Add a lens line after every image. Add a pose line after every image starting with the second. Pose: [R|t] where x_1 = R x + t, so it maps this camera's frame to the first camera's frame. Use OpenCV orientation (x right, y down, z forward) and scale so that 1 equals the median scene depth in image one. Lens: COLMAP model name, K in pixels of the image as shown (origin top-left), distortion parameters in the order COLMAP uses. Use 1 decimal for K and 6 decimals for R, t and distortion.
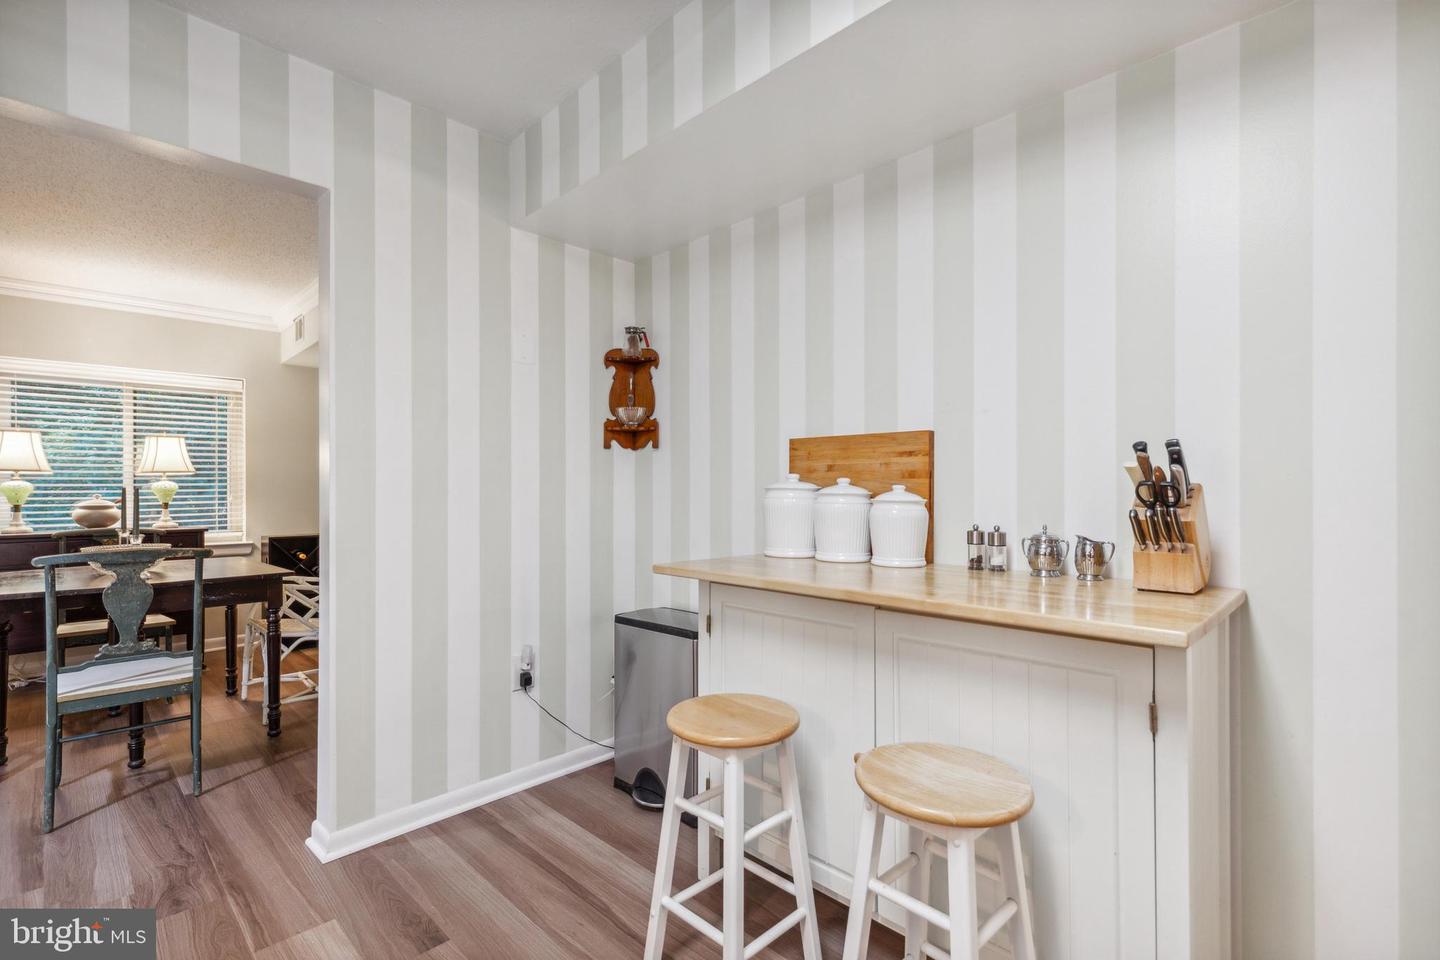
lens RADIAL K [[657.3, 0, 724.8], [0, 657.3, 486.1], [0, 0, 1]] dist [0.008638, -0.001487]
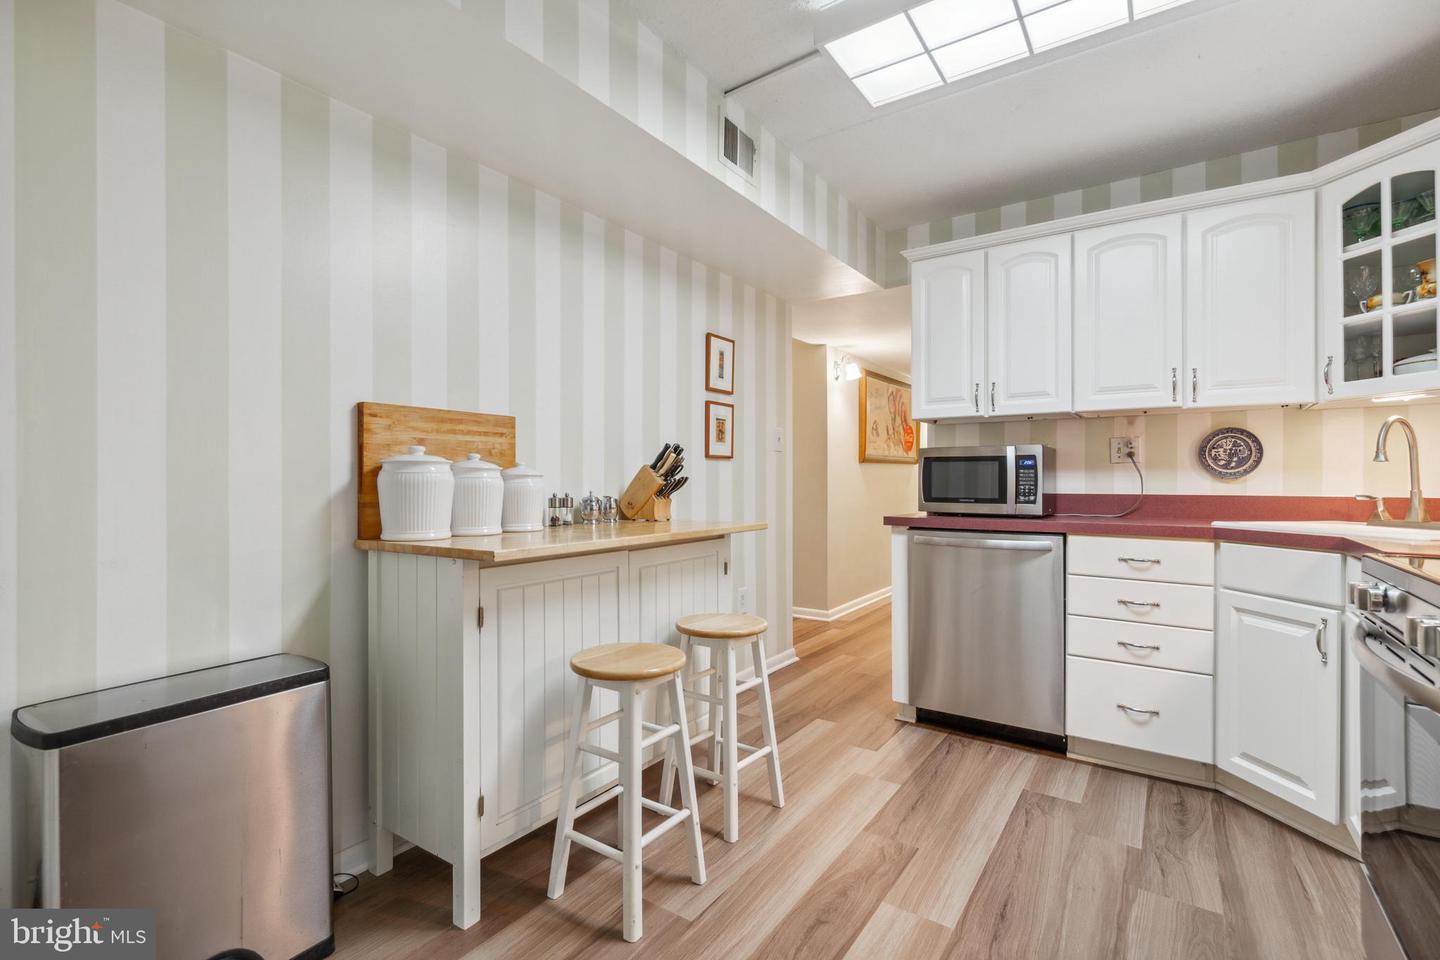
lens RADIAL K [[657.3, 0, 723.1], [0, 657.3, 477.0], [0, 0, 1]] dist [0.008638, -0.001487]
pose [[-0.178611, 0.003392, 0.983914, -0.930899], [-0.000257, 0.999994, -0.003494, 0.028969], [-0.983920, -0.000877, -0.178610, 0.838959]]
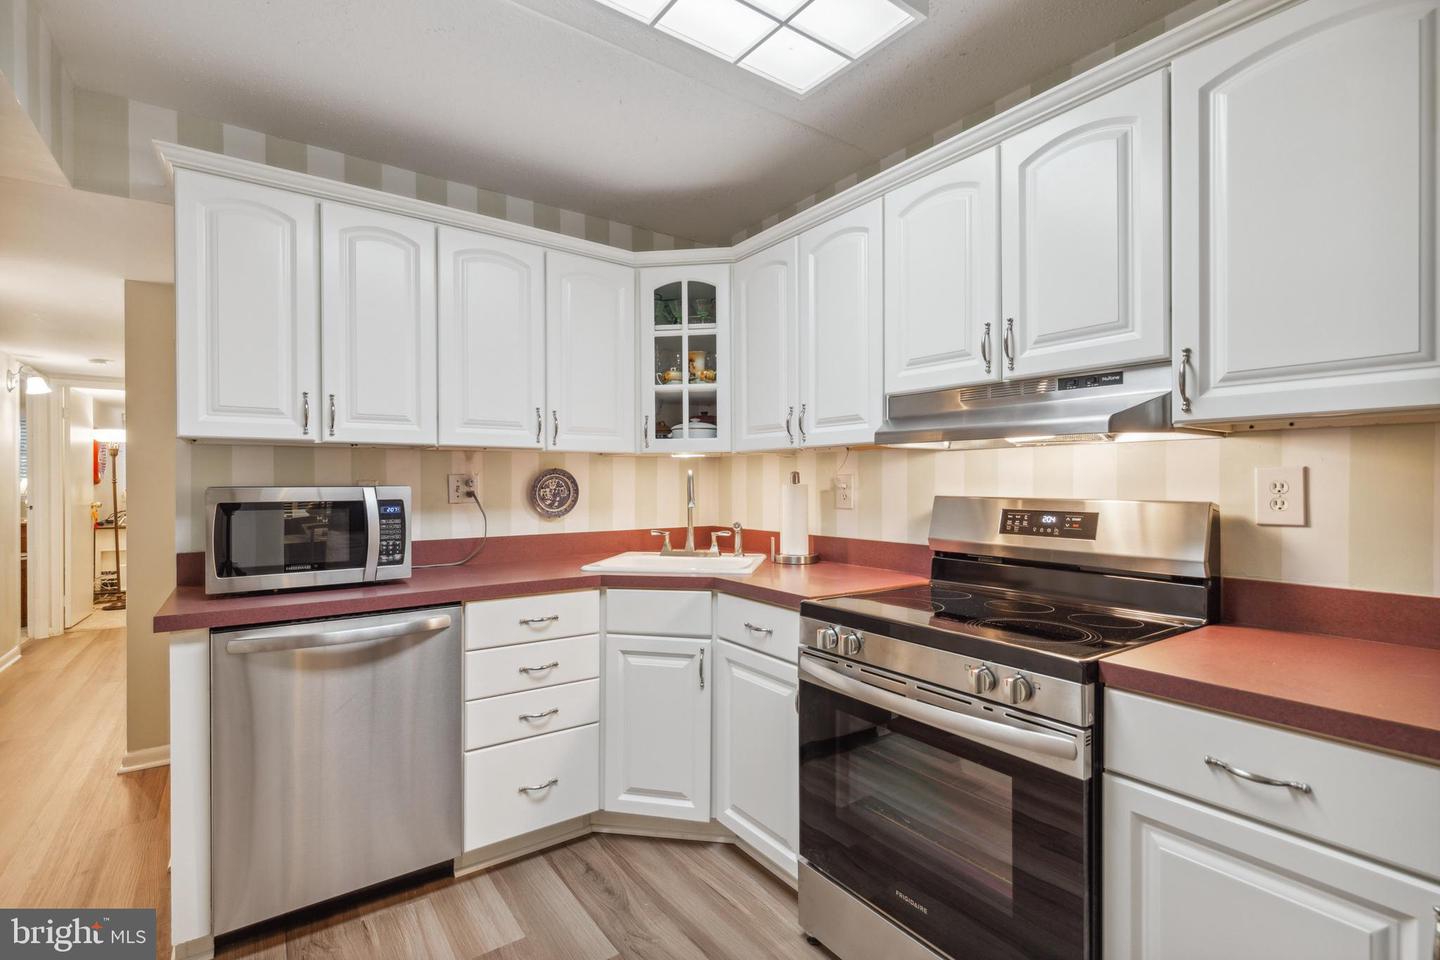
lens RADIAL K [[657.3, 0, 716.8], [0, 657.3, 481.9], [0, 0, 1]] dist [0.008638, -0.001487]
pose [[-0.985151, 0.002356, 0.171676, -0.324815], [0.002731, 0.999994, 0.001947, -0.056619], [-0.171670, 0.002387, -0.985152, 0.898330]]
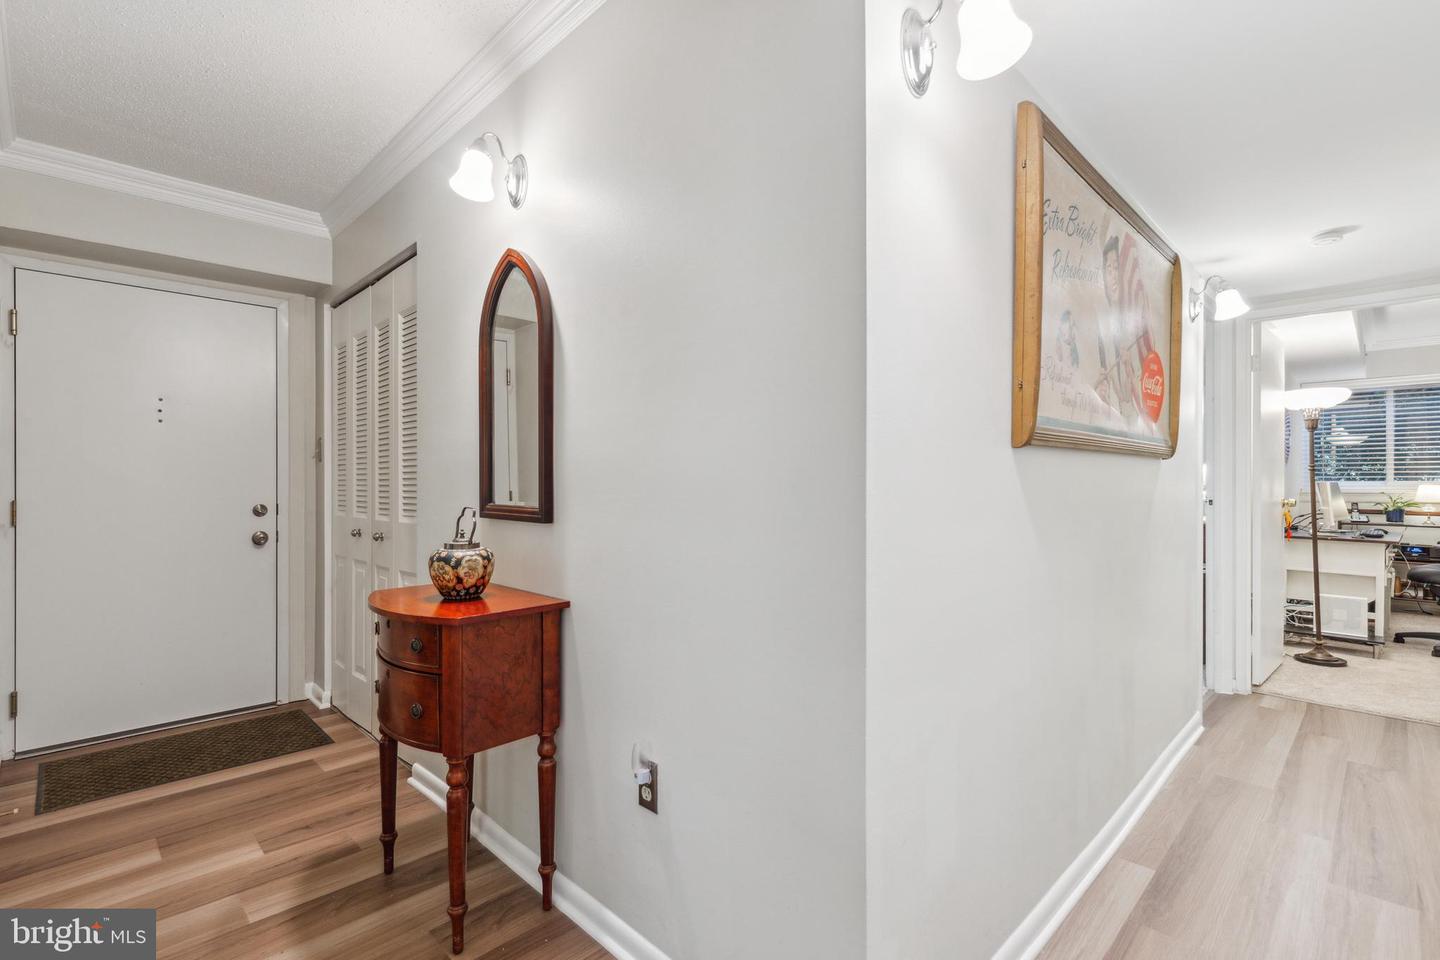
lens RADIAL K [[657.3, 0, 722.8], [0, 657.3, 486.3], [0, 0, 1]] dist [0.008638, -0.001487]
pose [[0.015600, -0.002773, 0.999874, 1.009749], [-0.004210, 0.999987, 0.002839, 0.004467], [-0.999869, -0.004254, 0.015588, 0.071054]]
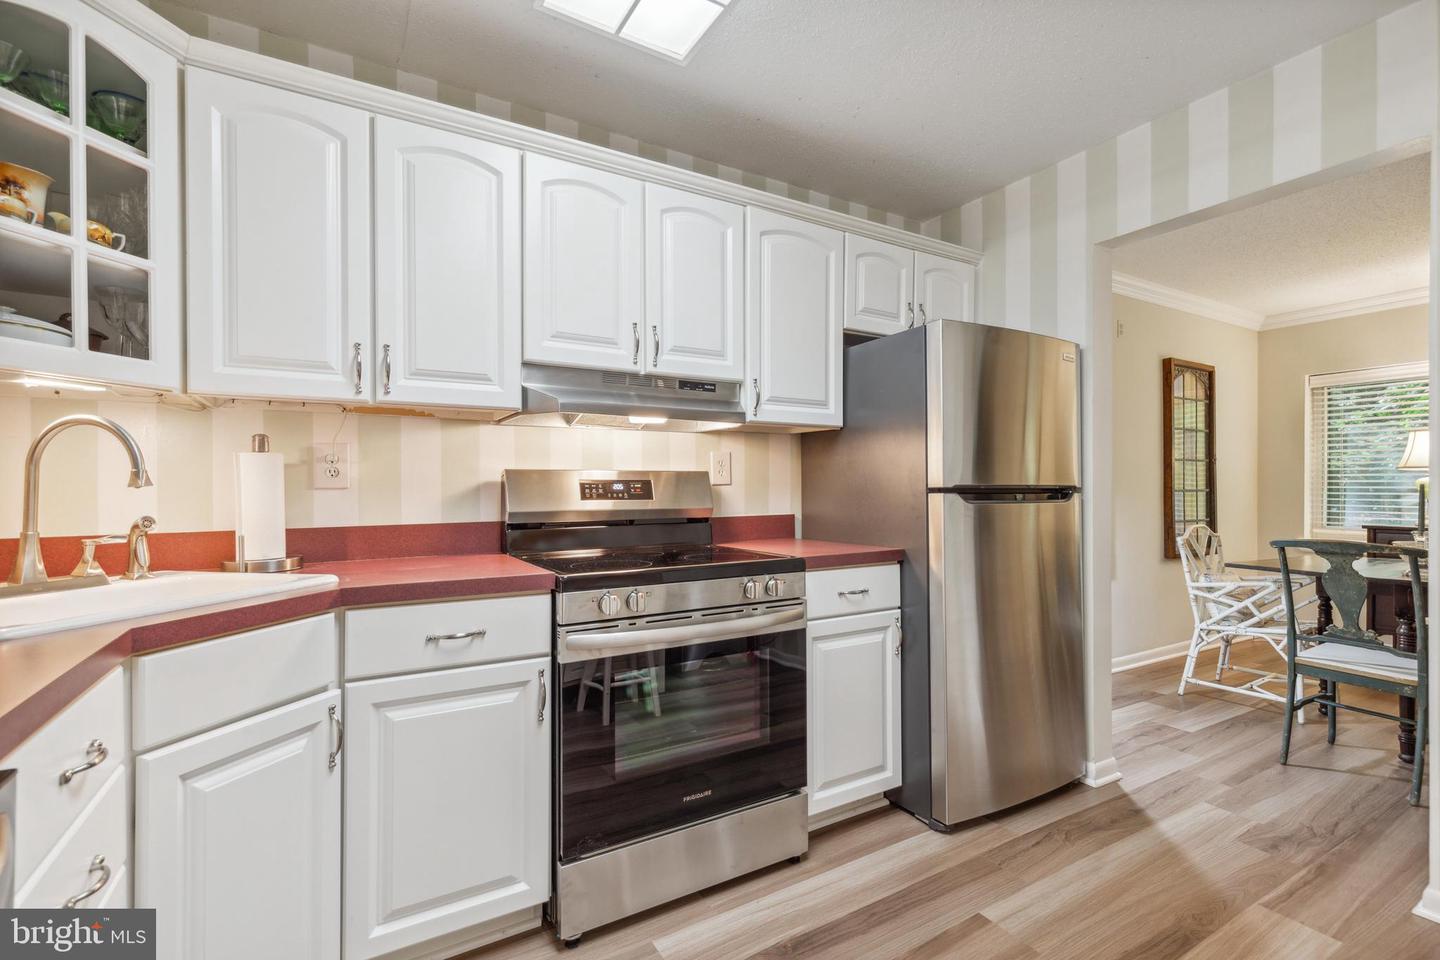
lens RADIAL K [[657.3, 0, 718.8], [0, 657.3, 482.5], [0, 0, 1]] dist [0.008638, -0.001487]
pose [[-0.253210, -0.000839, -0.967411, 0.503209], [0.003256, 0.999993, -0.001719, -0.002509], [0.967406, -0.003585, -0.253205, 0.349070]]
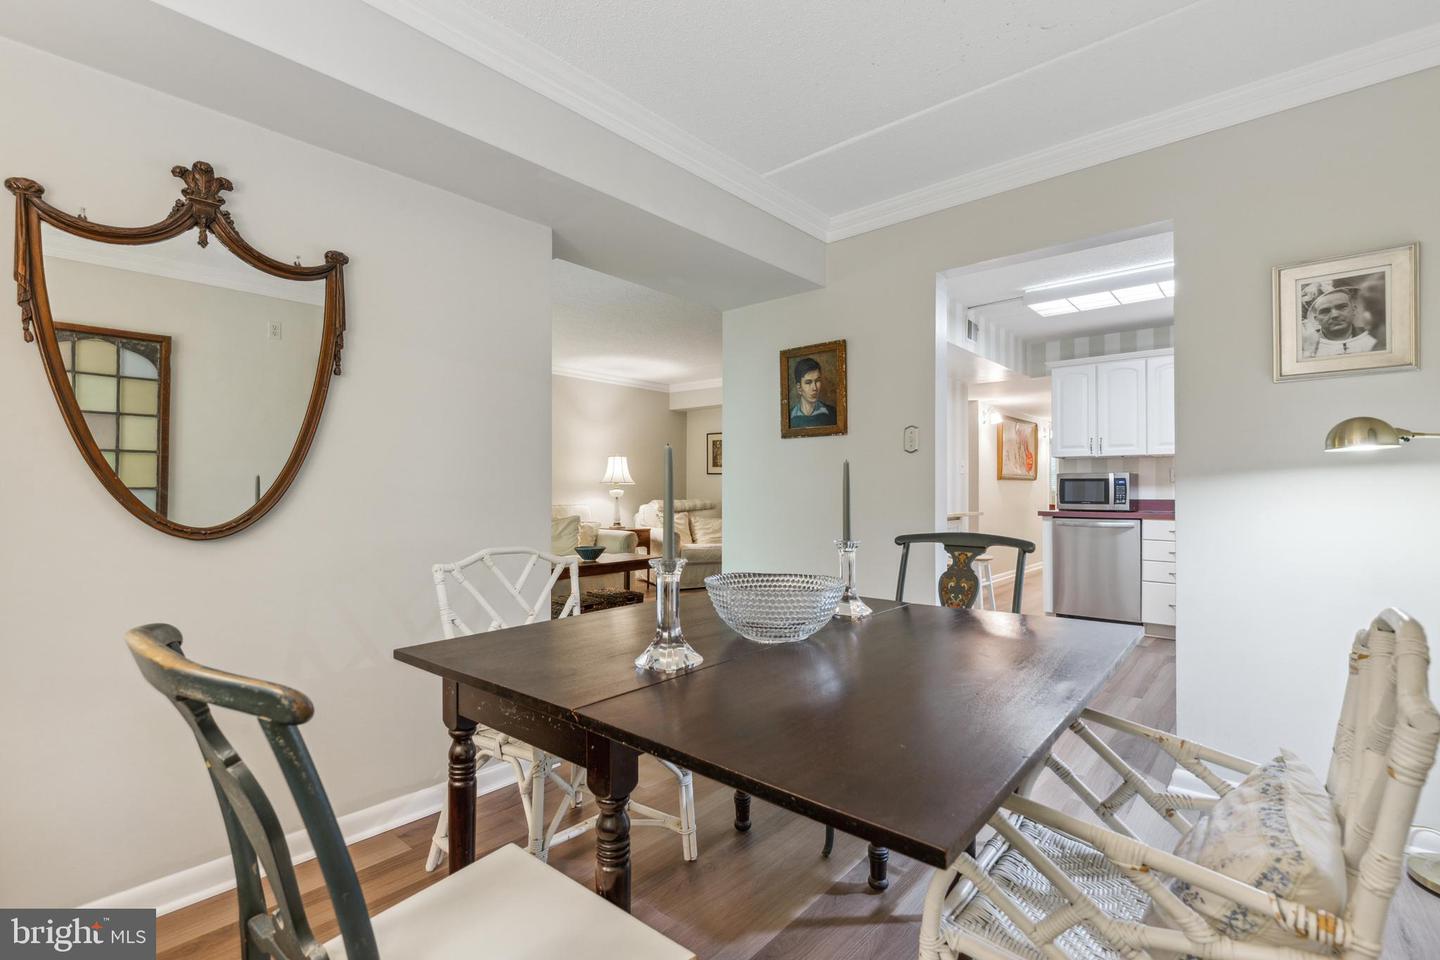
lens RADIAL K [[657.3, 0, 721.6], [0, 657.3, 479.2], [0, 0, 1]] dist [0.008638, -0.001487]
pose [[-0.060141, 0.017292, 0.998040, -2.250966], [-0.007247, 0.999816, -0.017760, 0.039782], [-0.998164, -0.008301, -0.060004, 1.735910]]
